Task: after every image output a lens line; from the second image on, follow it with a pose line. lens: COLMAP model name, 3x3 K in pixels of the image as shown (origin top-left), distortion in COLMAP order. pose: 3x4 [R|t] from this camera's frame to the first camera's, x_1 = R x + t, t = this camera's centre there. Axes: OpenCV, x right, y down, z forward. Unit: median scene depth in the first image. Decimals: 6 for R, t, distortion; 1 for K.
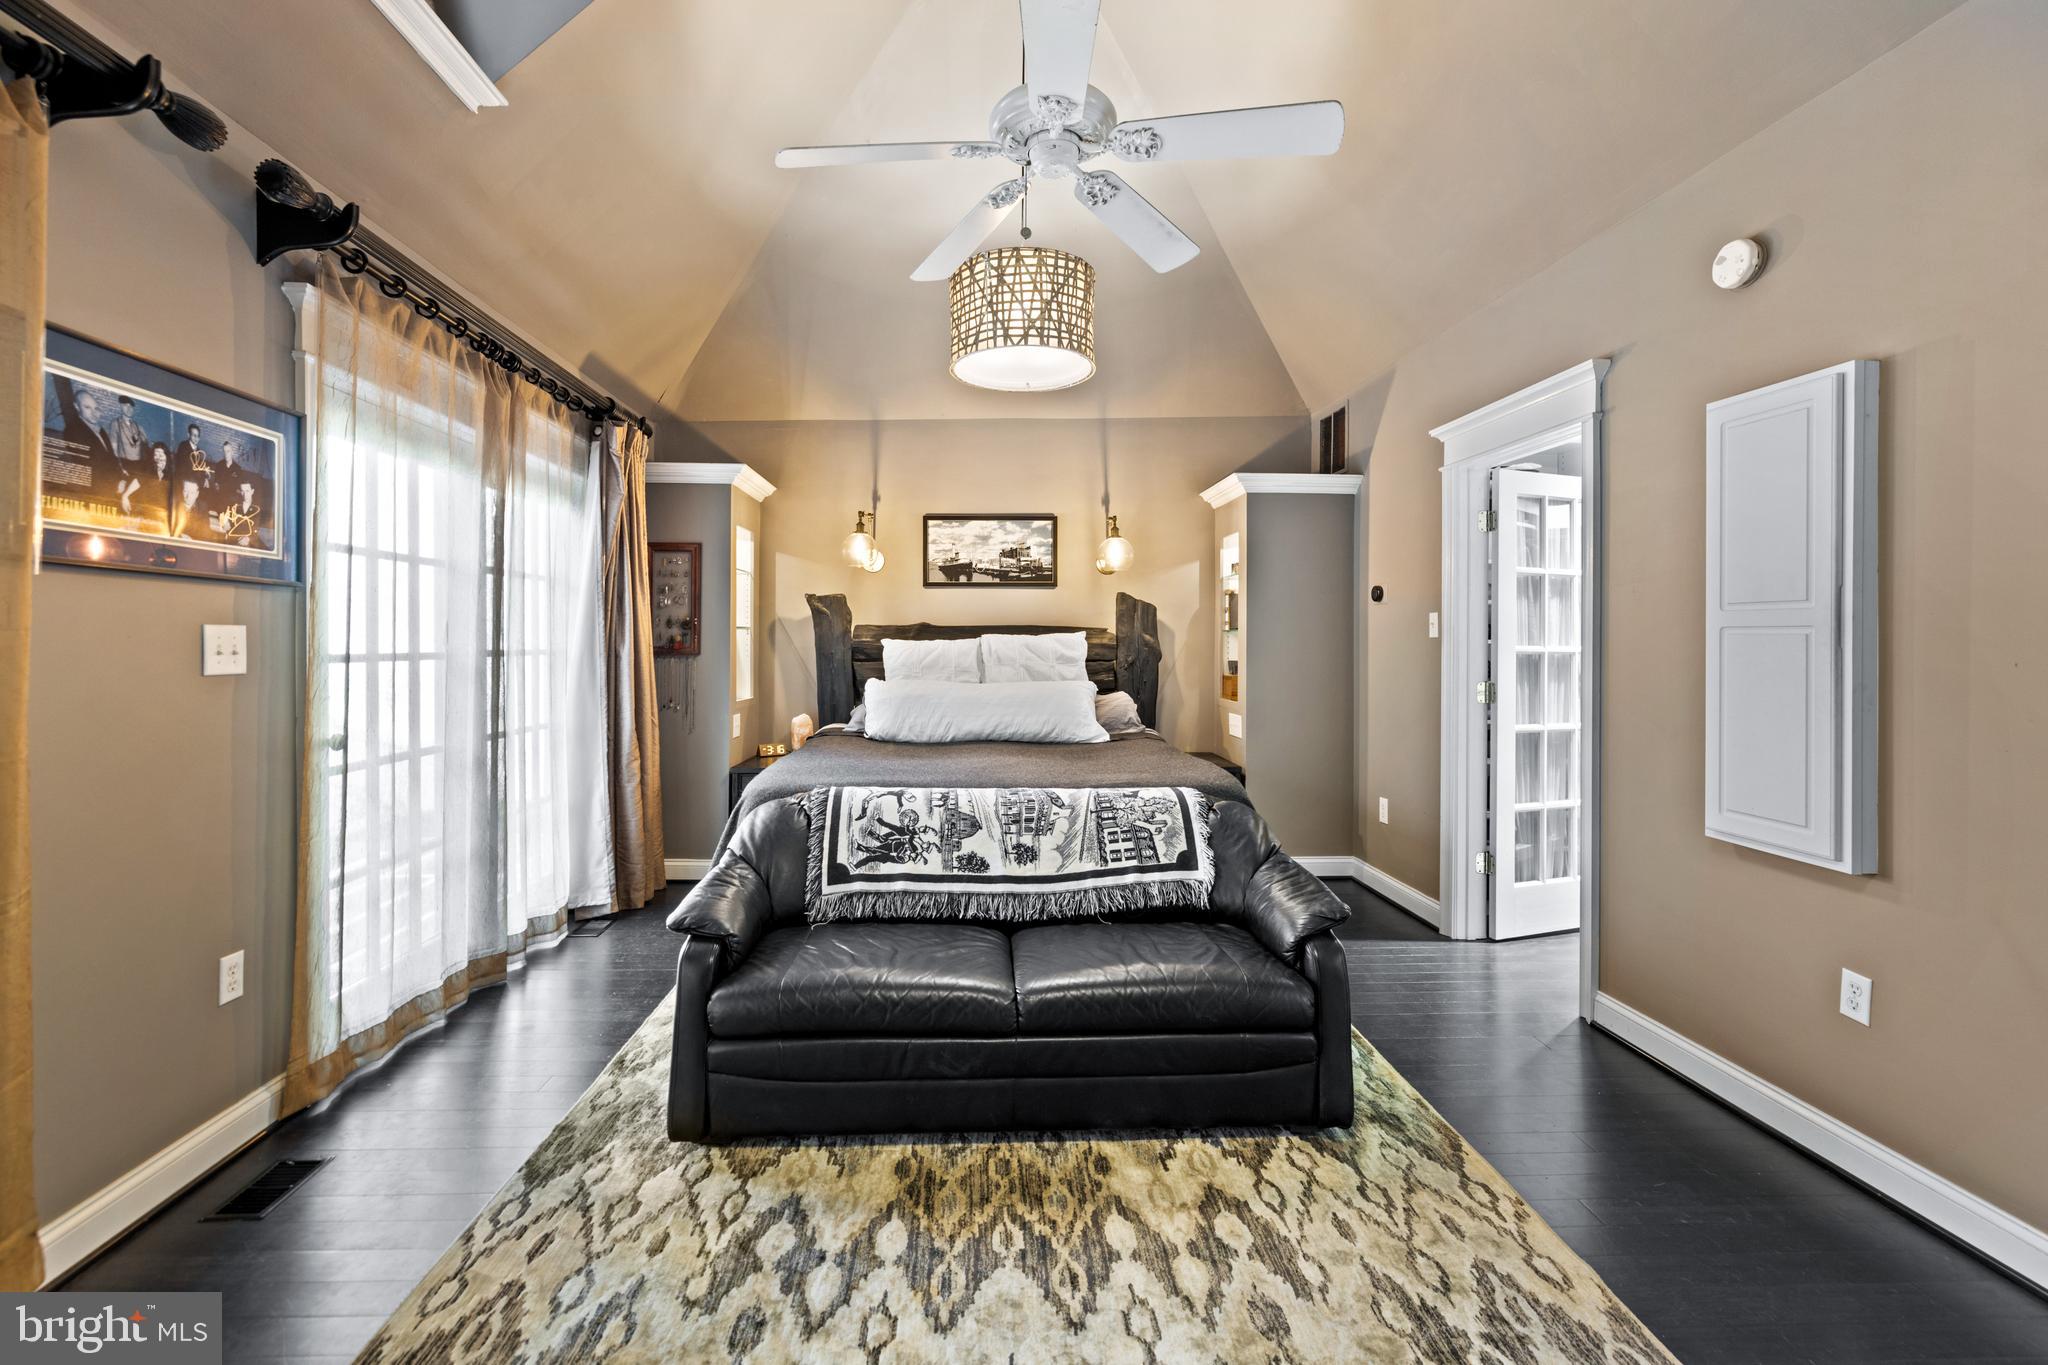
lens RADIAL K [[879.7, 0, 1014.0], [0, 879.7, 630.7], [0, 0, 1]] dist [0.002265, 0.000901]
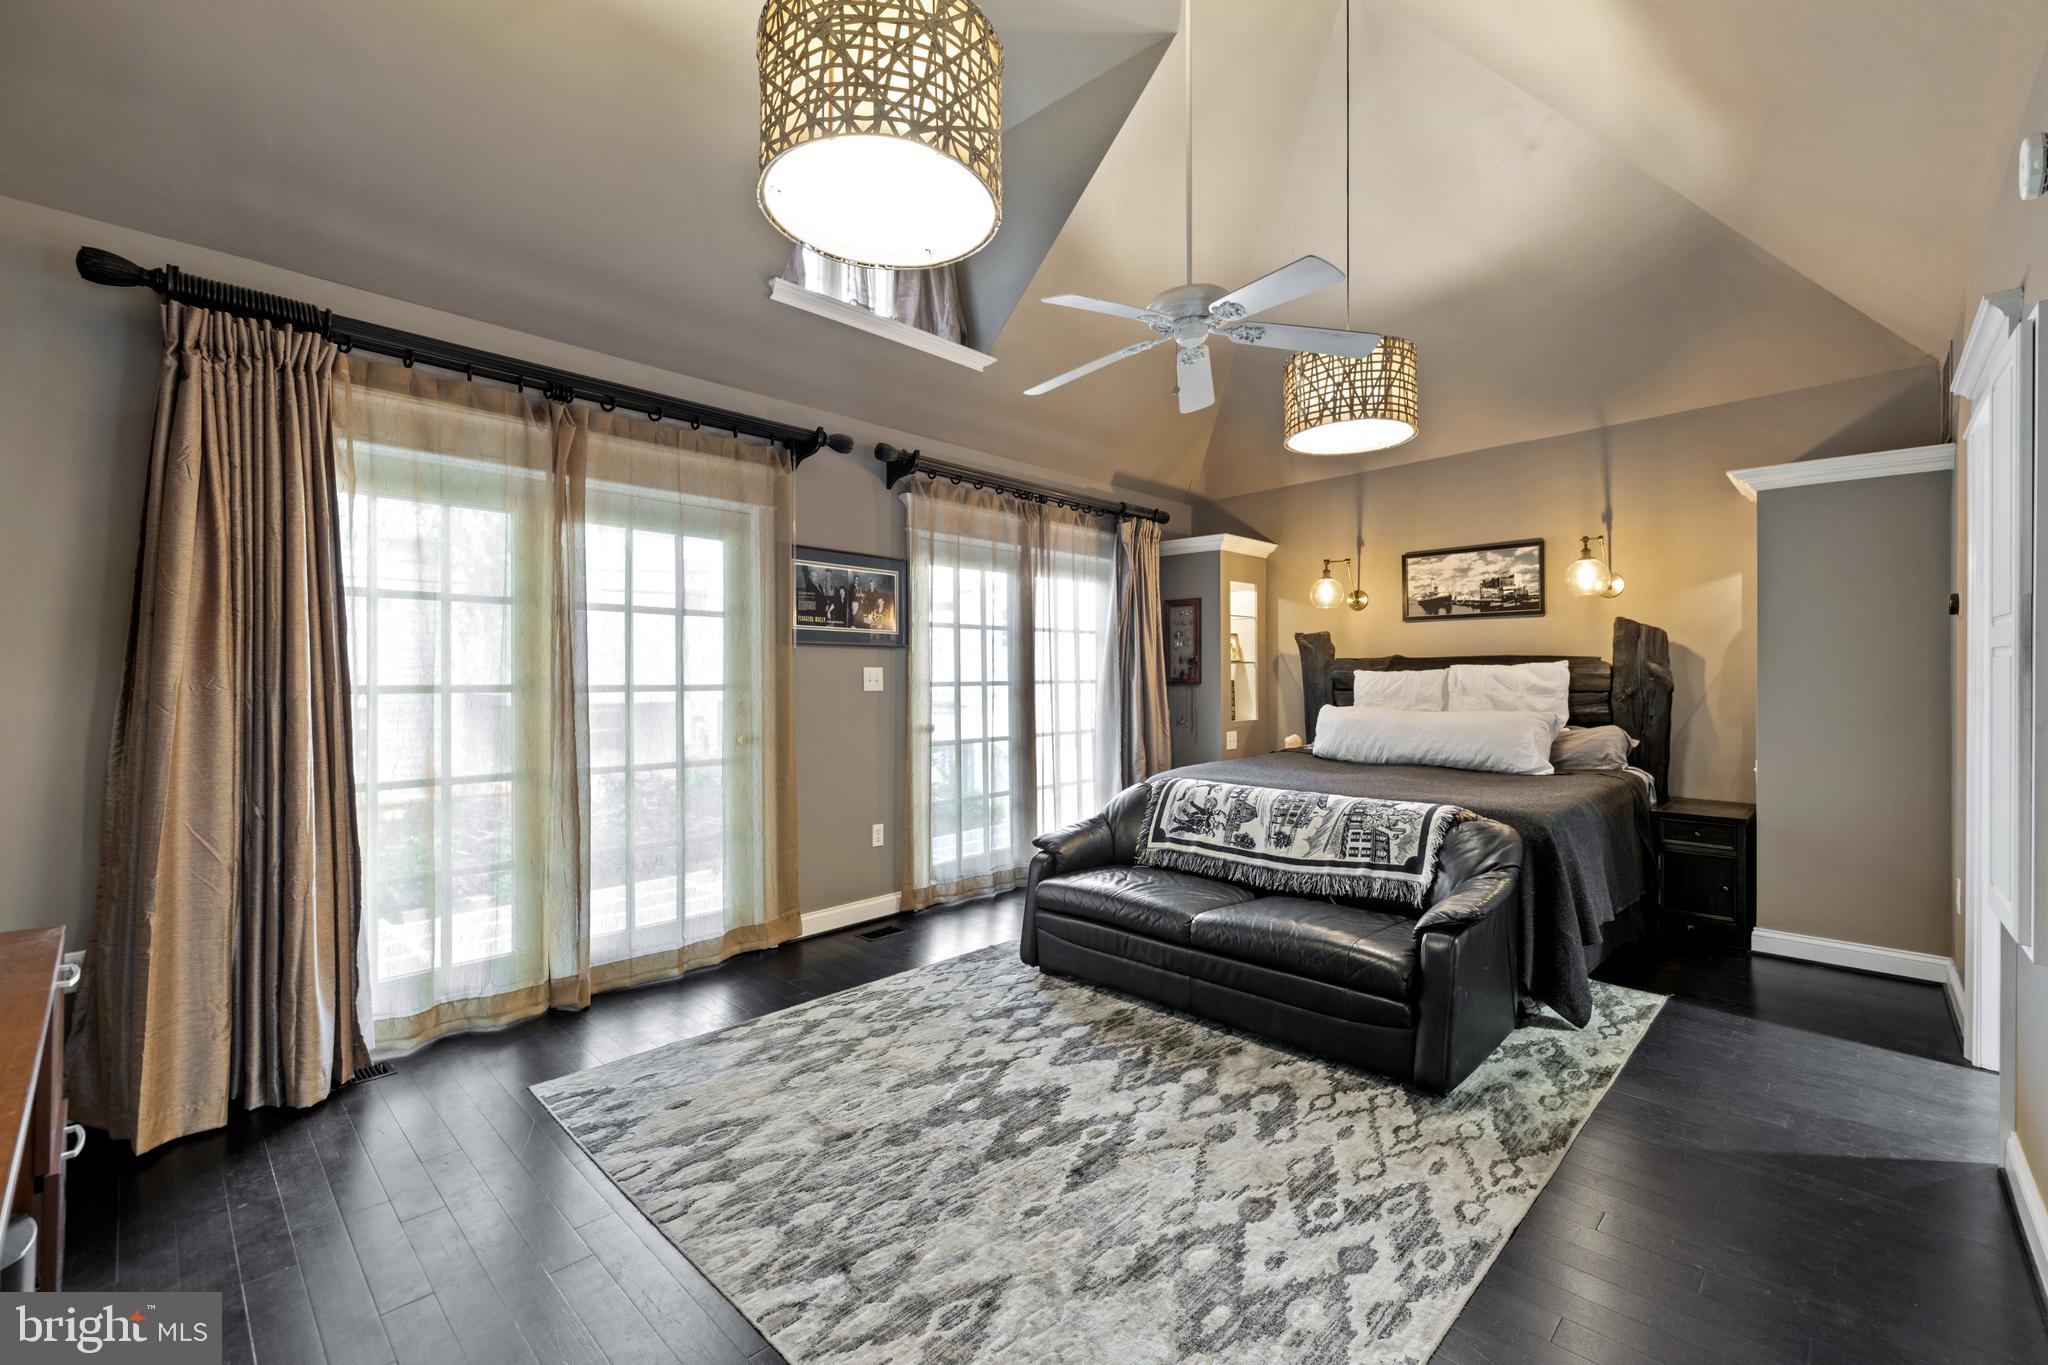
lens RADIAL K [[881.5, 0, 1020.7], [0, 881.5, 673.5], [0, 0, 1]] dist [0.002340, 0.000684]
pose [[0.683681, -0.006147, -0.729755, 0.678533], [0.014658, 0.999878, 0.005311, 0.001605], [0.729633, -0.014328, 0.683688, -0.139407]]
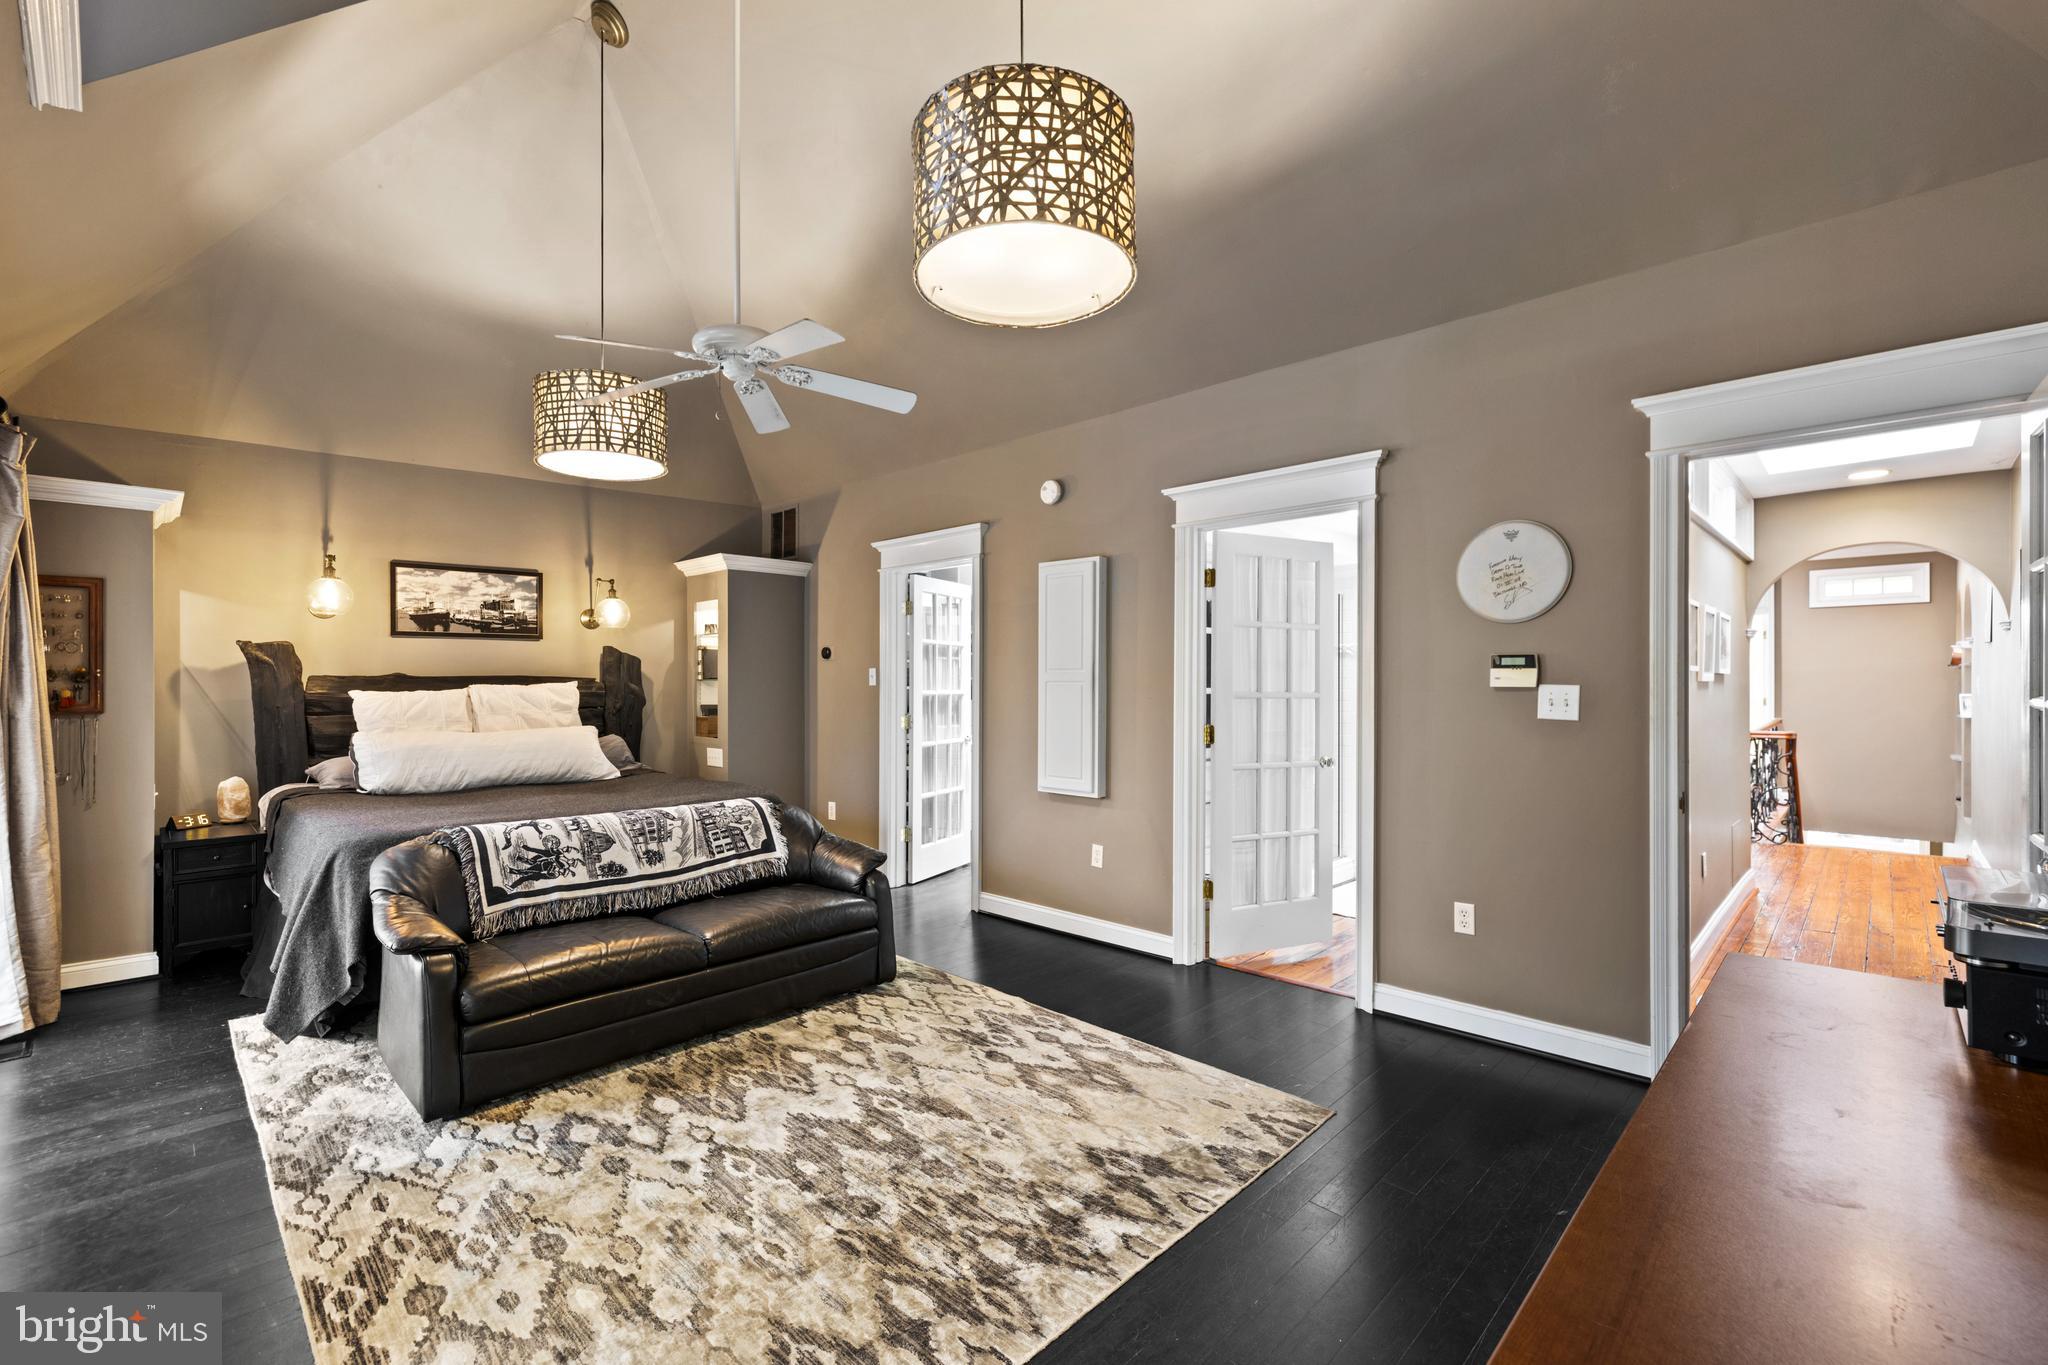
lens RADIAL K [[870.8, 0, 1011.4], [0, 870.8, 680.6], [0, 0, 1]] dist [0.001942, 0.000355]
pose [[0.737329, -0.005291, 0.675514, -0.462975], [-0.001162, 0.999958, 0.009100, -0.019361], [-0.675533, -0.007495, 0.737291, -0.302700]]
